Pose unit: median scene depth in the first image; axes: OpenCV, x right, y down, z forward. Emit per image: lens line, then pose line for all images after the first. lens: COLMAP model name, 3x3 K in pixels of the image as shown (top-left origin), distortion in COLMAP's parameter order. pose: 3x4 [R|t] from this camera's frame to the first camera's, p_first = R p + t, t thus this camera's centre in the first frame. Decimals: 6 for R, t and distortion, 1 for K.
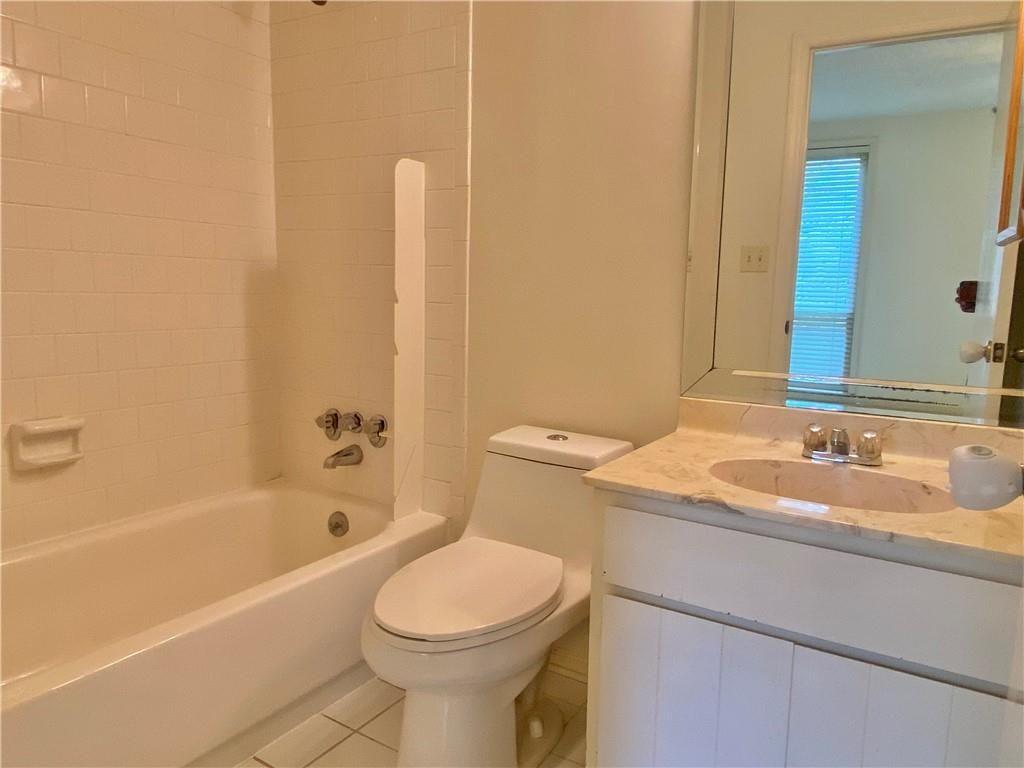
lens RADIAL K [[706.9, 0, 512.0], [0, 706.9, 384.0], [0, 0, 1]] dist [0.043612, -0.000333]
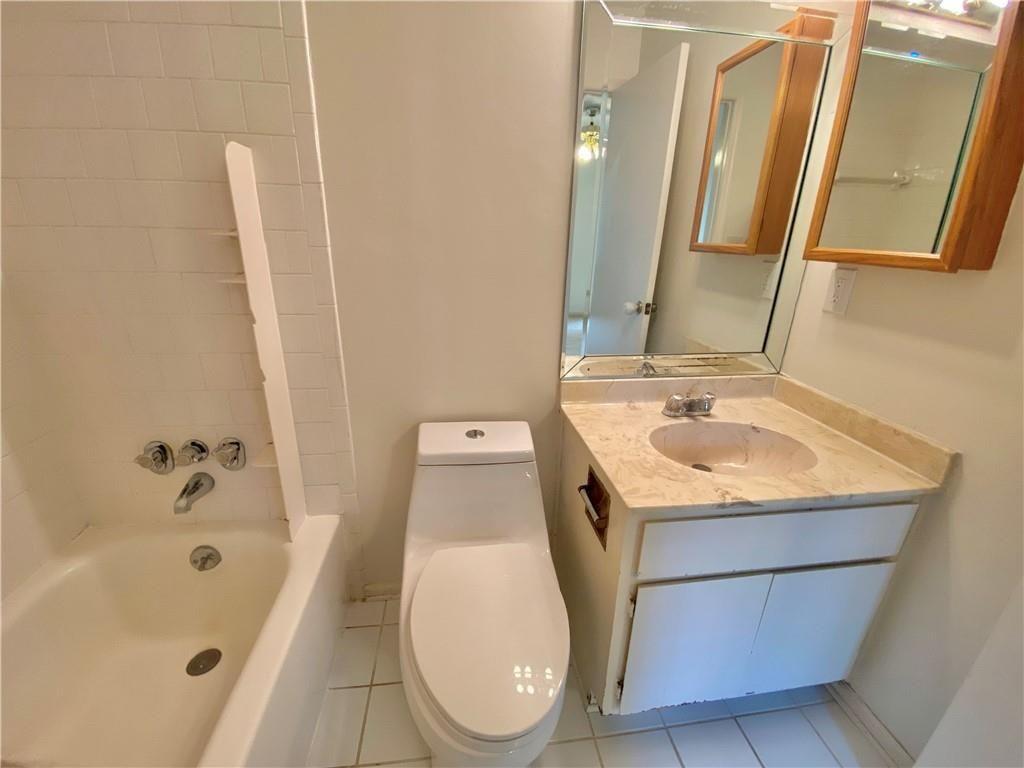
lens RADIAL K [[414.0, 0, 506.5], [0, 414.0, 382.4], [0, 0, 1]] dist [0.017305, -0.018147]
pose [[0.775258, -0.212578, 0.594799, -0.238270], [0.082270, 0.967628, 0.238595, -0.138229], [-0.626264, -0.136038, 0.767650, 0.406932]]
